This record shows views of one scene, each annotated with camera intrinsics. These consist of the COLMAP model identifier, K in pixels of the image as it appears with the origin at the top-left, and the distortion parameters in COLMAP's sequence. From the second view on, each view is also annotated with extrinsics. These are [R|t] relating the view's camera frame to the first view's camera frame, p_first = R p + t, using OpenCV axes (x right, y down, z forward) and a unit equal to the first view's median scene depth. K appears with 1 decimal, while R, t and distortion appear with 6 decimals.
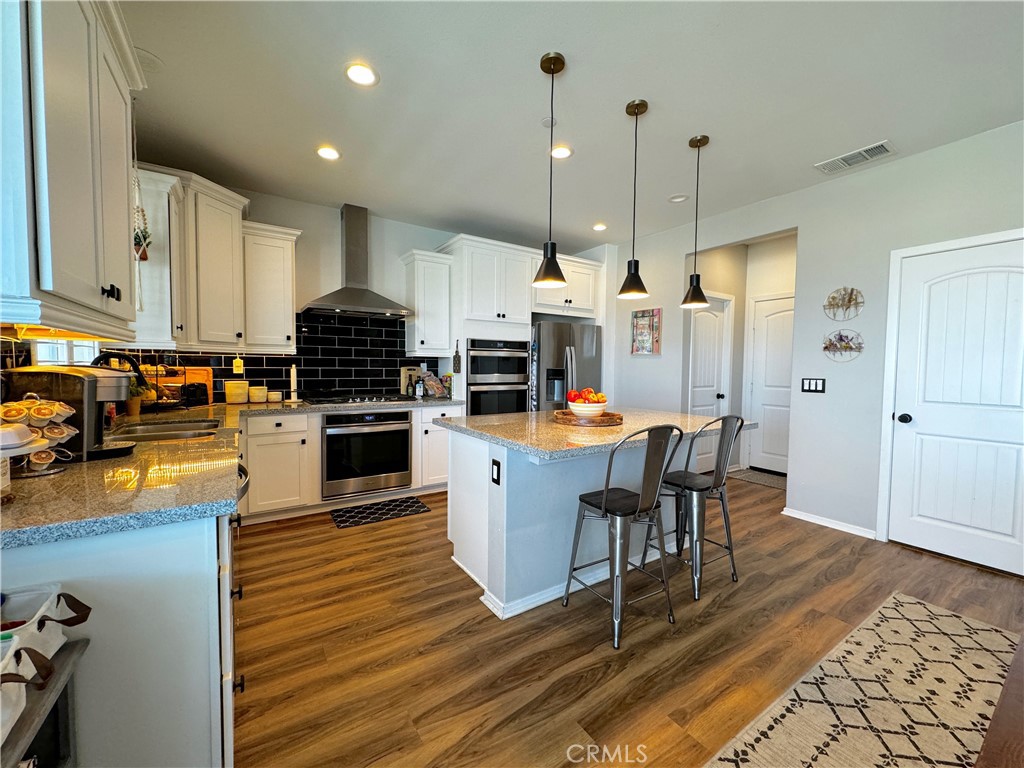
lens RADIAL K [[407.9, 0, 512.0], [0, 407.9, 384.0], [0, 0, 1]] dist [-0.001302, -0.000178]
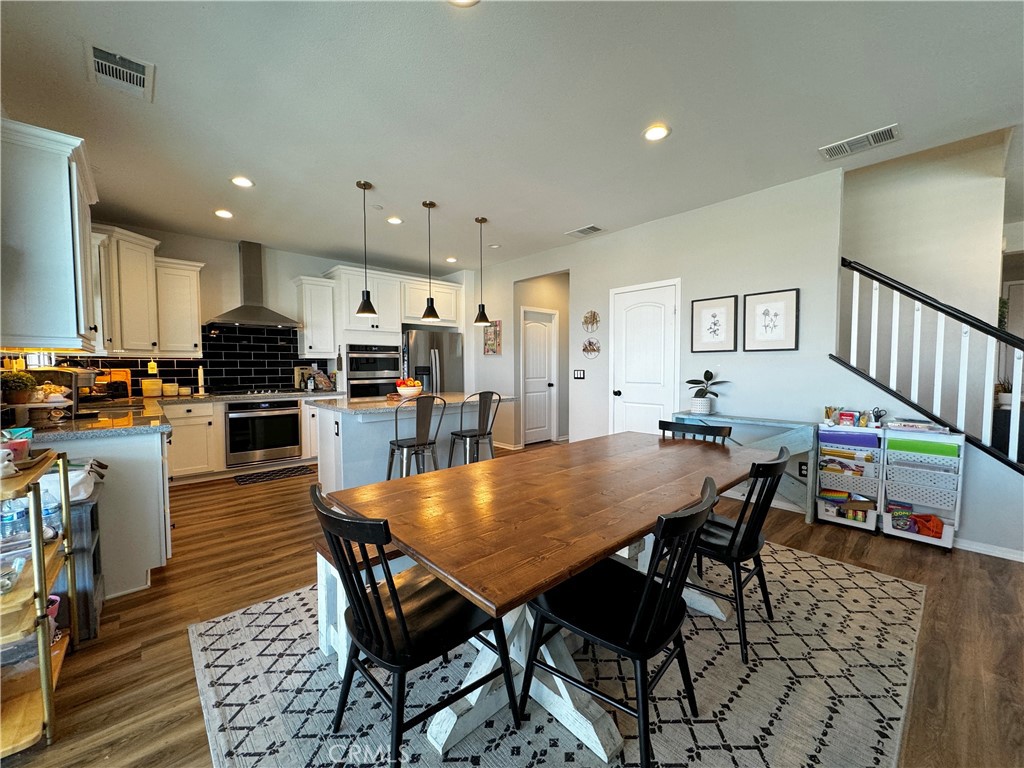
lens RADIAL K [[407.9, 0, 512.0], [0, 407.9, 384.0], [0, 0, 1]] dist [-0.001302, -0.000178]
pose [[0.987472, -0.021795, 0.156279, 0.238270], [0.021469, 0.999762, 0.003778, 0.026166], [-0.156325, -0.000376, 0.987706, -0.434544]]
